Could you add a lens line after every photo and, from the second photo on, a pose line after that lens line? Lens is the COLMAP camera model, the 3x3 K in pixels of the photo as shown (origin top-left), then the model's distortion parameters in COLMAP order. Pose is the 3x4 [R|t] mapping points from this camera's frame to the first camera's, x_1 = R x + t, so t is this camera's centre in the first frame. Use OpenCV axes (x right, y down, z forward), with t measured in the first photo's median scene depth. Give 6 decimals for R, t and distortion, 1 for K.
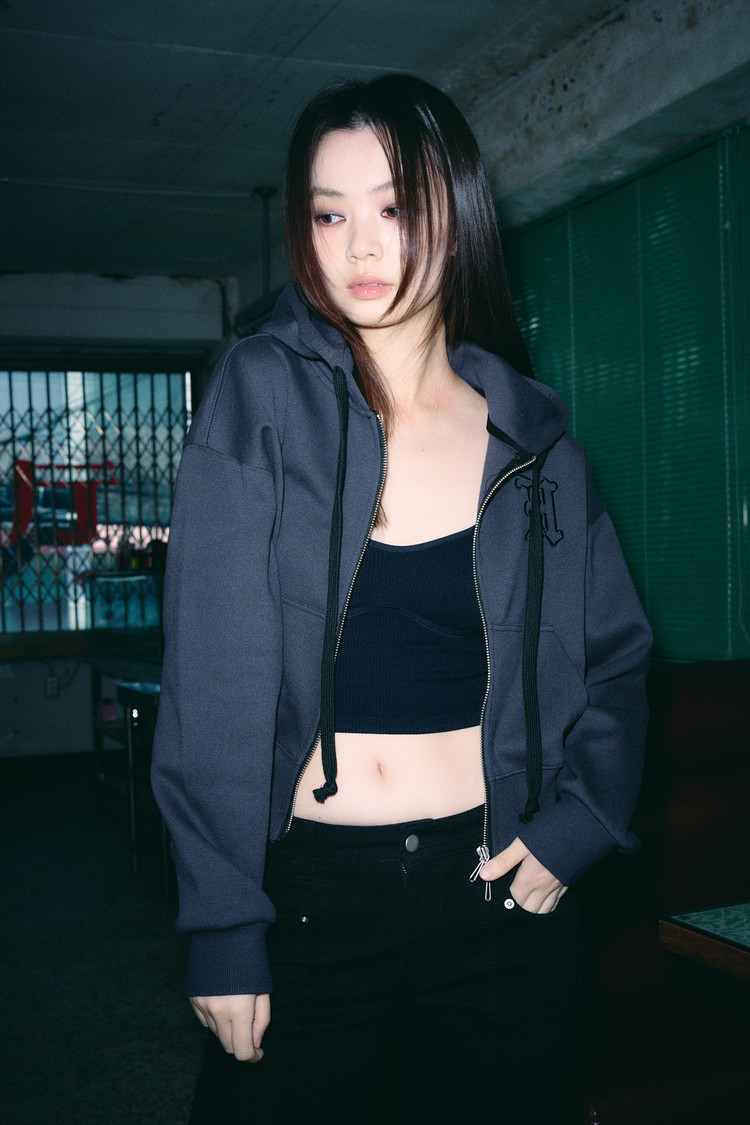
lens RADIAL K [[1401.2, 0, 375.0], [0, 1401.2, 562.5], [0, 0, 1]] dist [0.008604, 0.023178]
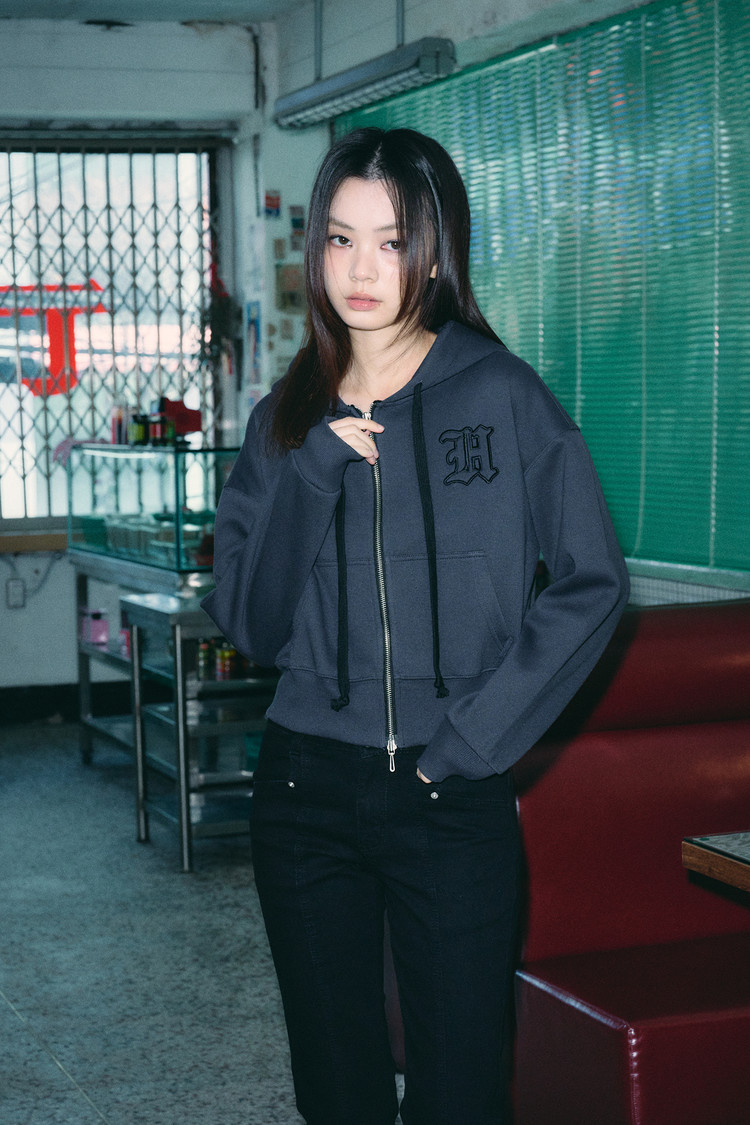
lens RADIAL K [[2256.4, 0, 375.0], [0, 2256.4, 562.5], [0, 0, 1]] dist [-0.007789, 0.035188]
pose [[0.998840, 0.015563, -0.045571, 0.013818], [-0.012028, 0.996970, 0.076852, -0.032864], [0.046629, -0.076215, 0.996001, -0.259095]]
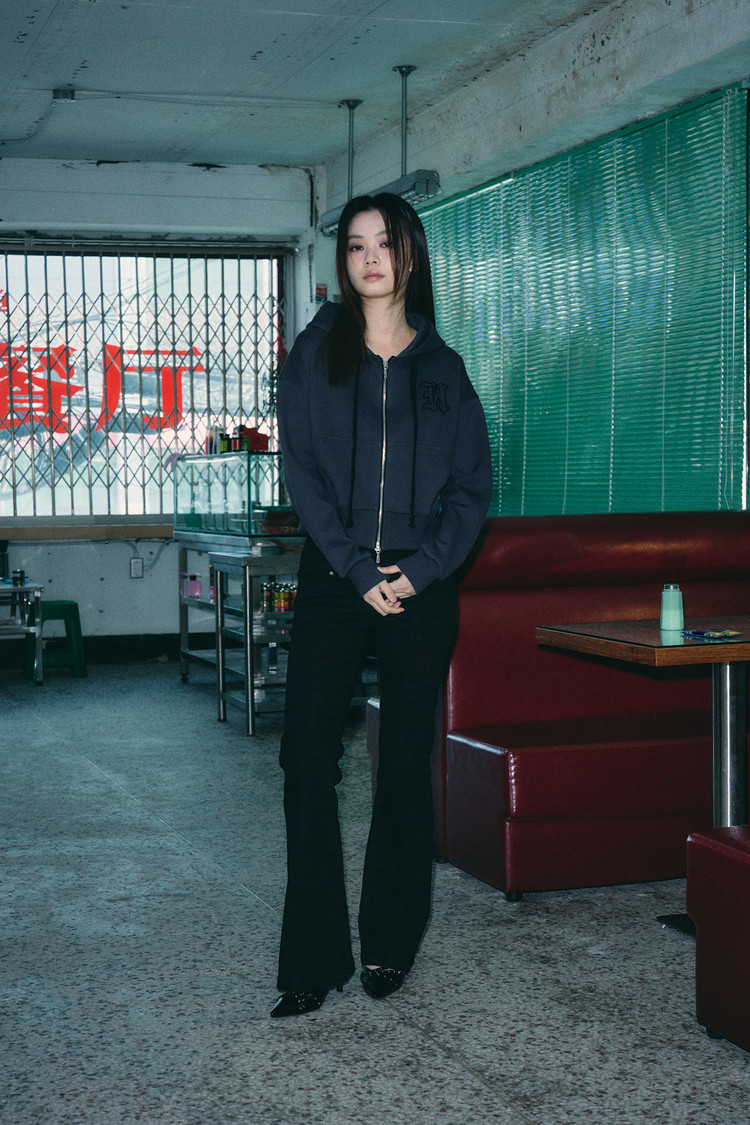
lens RADIAL K [[1766.6, 0, 375.0], [0, 1766.6, 562.5], [0, 0, 1]] dist [0.003230, -0.048401]
pose [[0.997290, 0.027439, -0.068258, 0.052681], [-0.023812, 0.998289, 0.053398, 0.019629], [0.069606, -0.051628, 0.996238, -0.461134]]
